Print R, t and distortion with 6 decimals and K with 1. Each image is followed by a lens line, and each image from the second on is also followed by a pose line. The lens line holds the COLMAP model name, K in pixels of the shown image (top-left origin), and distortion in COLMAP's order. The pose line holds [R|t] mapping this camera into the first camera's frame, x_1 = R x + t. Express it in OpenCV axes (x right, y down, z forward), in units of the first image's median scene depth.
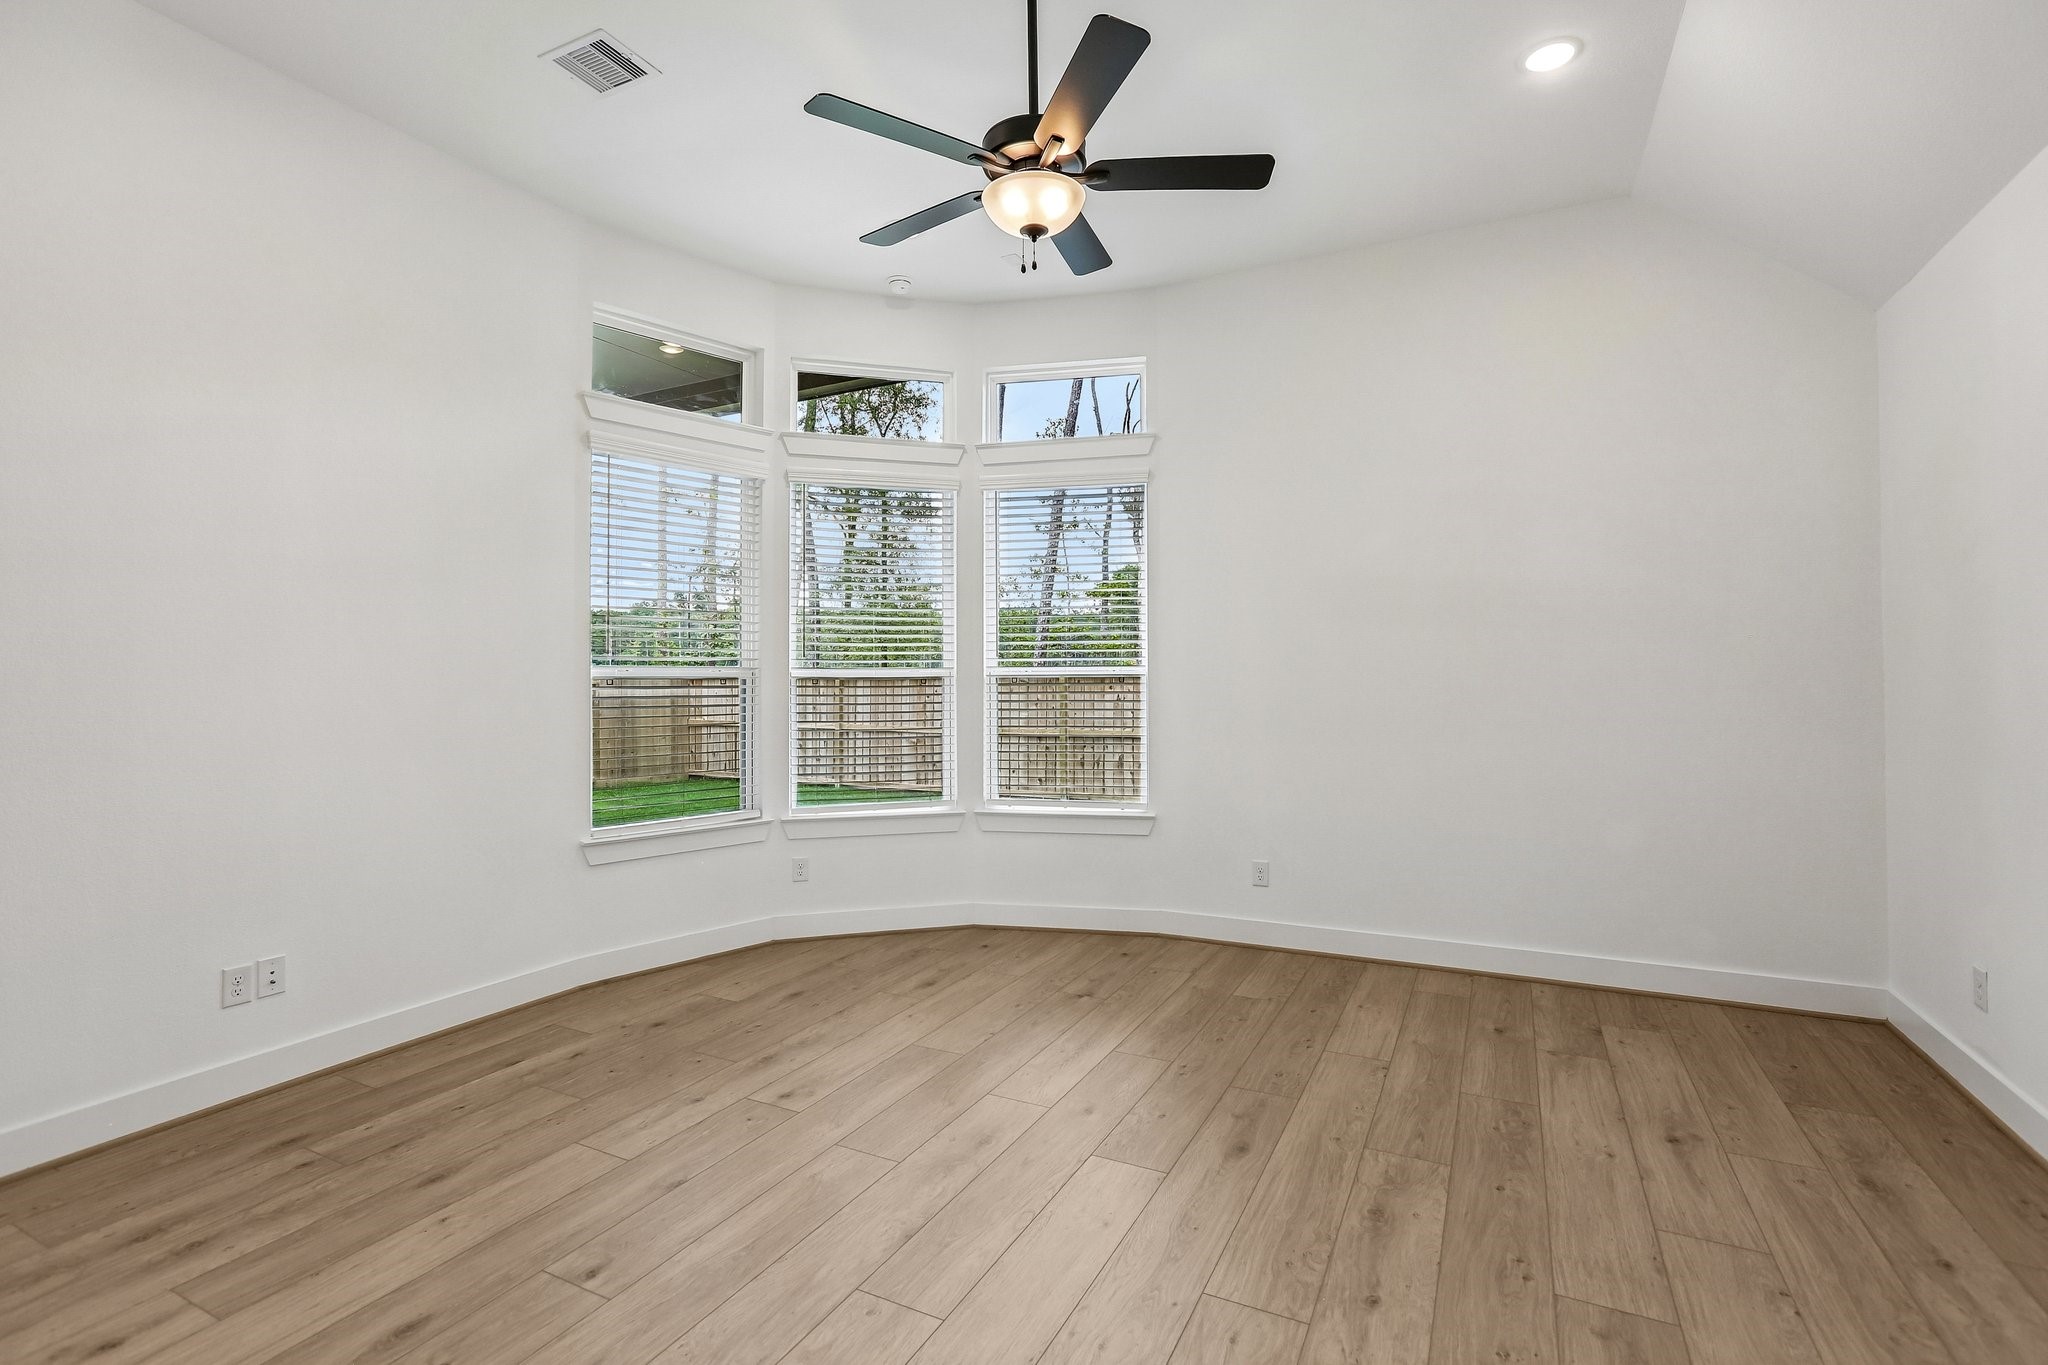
lens RADIAL K [[948.1, 0, 1013.7], [0, 948.1, 650.7], [0, 0, 1]] dist [-0.045745, 0.022176]
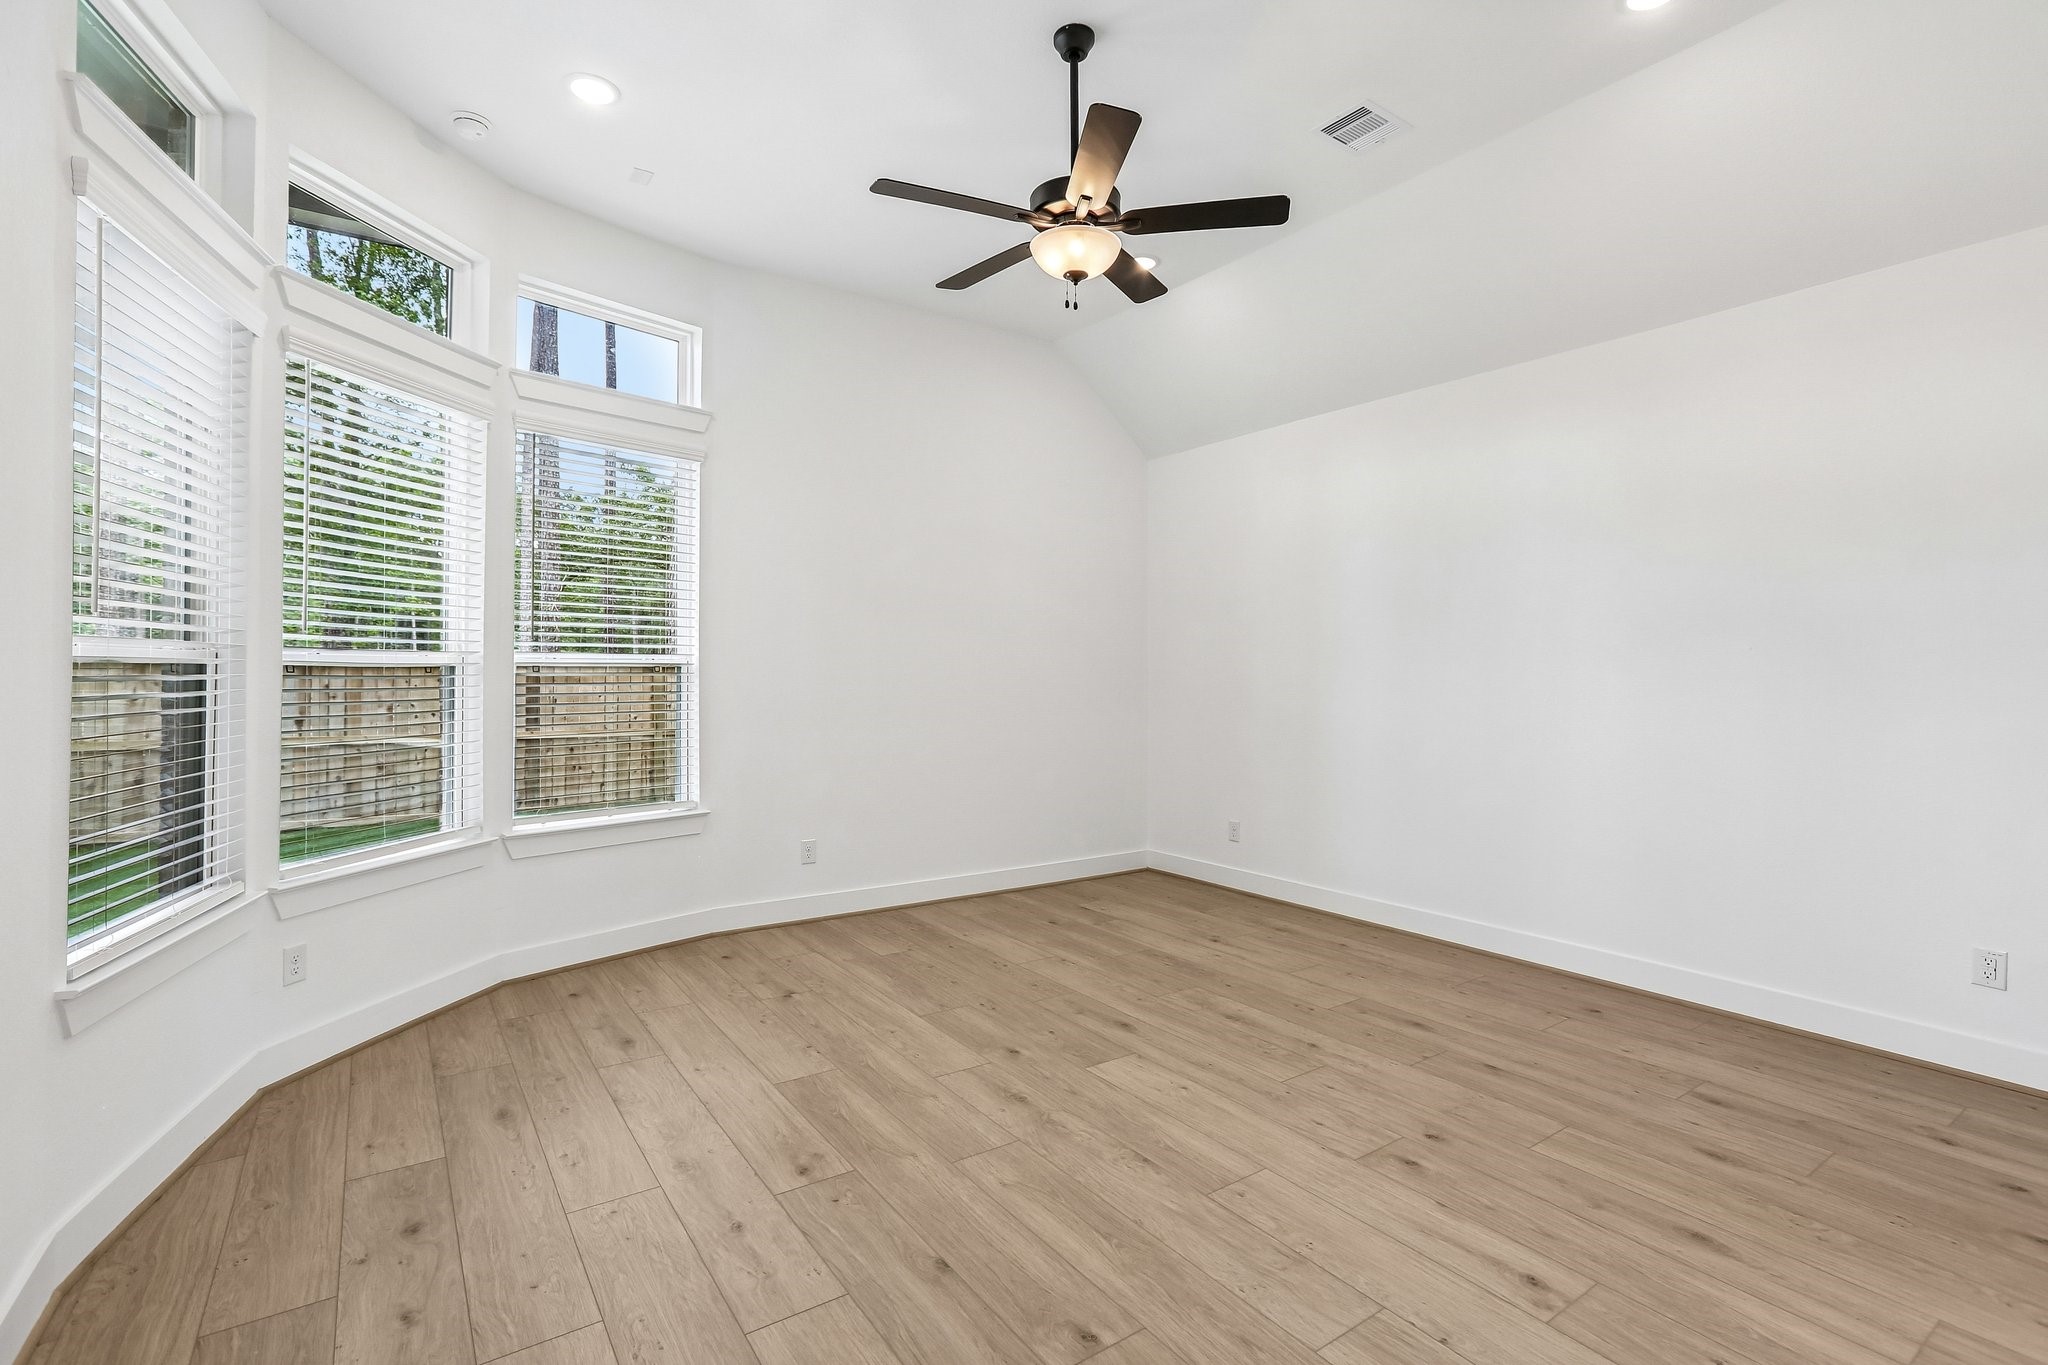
lens RADIAL K [[948.1, 0, 1013.7], [0, 948.1, 650.7], [0, 0, 1]] dist [-0.045745, 0.022176]
pose [[0.472988, 0.023837, 0.880747, -0.713171], [-0.030963, 0.999466, -0.010422, 0.015741], [-0.880525, -0.022341, 0.473473, 0.364794]]
